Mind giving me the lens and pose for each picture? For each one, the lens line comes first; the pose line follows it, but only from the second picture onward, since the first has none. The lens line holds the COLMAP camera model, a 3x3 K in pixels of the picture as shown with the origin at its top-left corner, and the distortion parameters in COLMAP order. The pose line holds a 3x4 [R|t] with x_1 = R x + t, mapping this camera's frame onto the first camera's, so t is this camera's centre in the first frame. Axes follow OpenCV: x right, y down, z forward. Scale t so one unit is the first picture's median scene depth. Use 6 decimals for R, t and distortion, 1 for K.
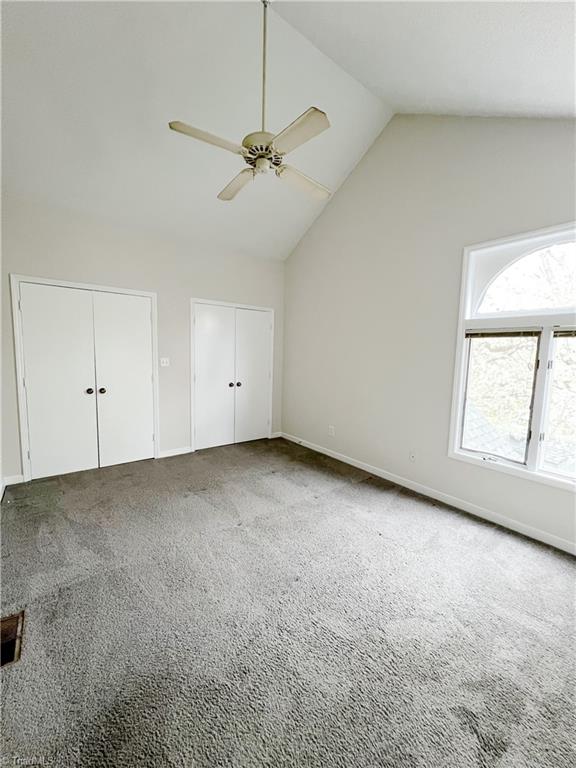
lens RADIAL K [[308.0, 0, 288.0], [0, 308.0, 382.4], [0, 0, 1]] dist [-0.000556, 0.000123]
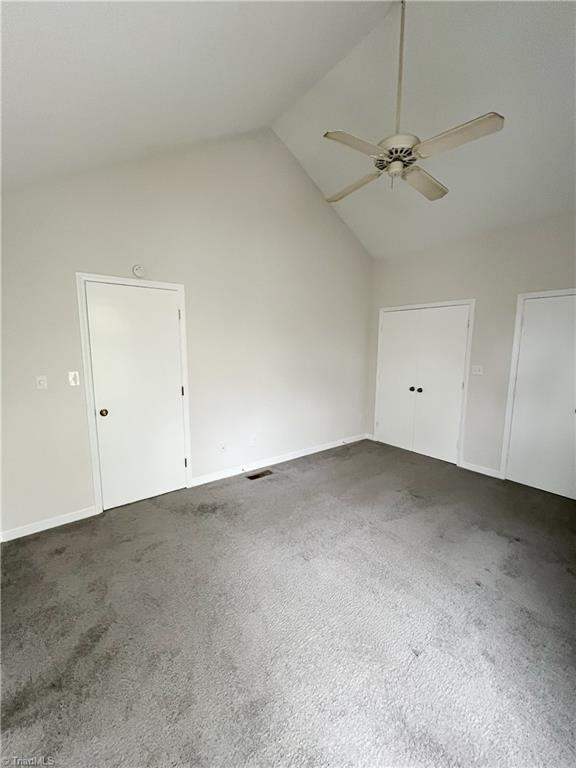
lens RADIAL K [[308.0, 0, 288.0], [0, 308.0, 382.4], [0, 0, 1]] dist [-0.000556, 0.000123]
pose [[0.000346, 0.093744, -0.995596, 0.775672], [-0.108448, 0.989728, 0.093154, -0.076713], [0.994102, 0.107938, 0.010509, 0.599401]]
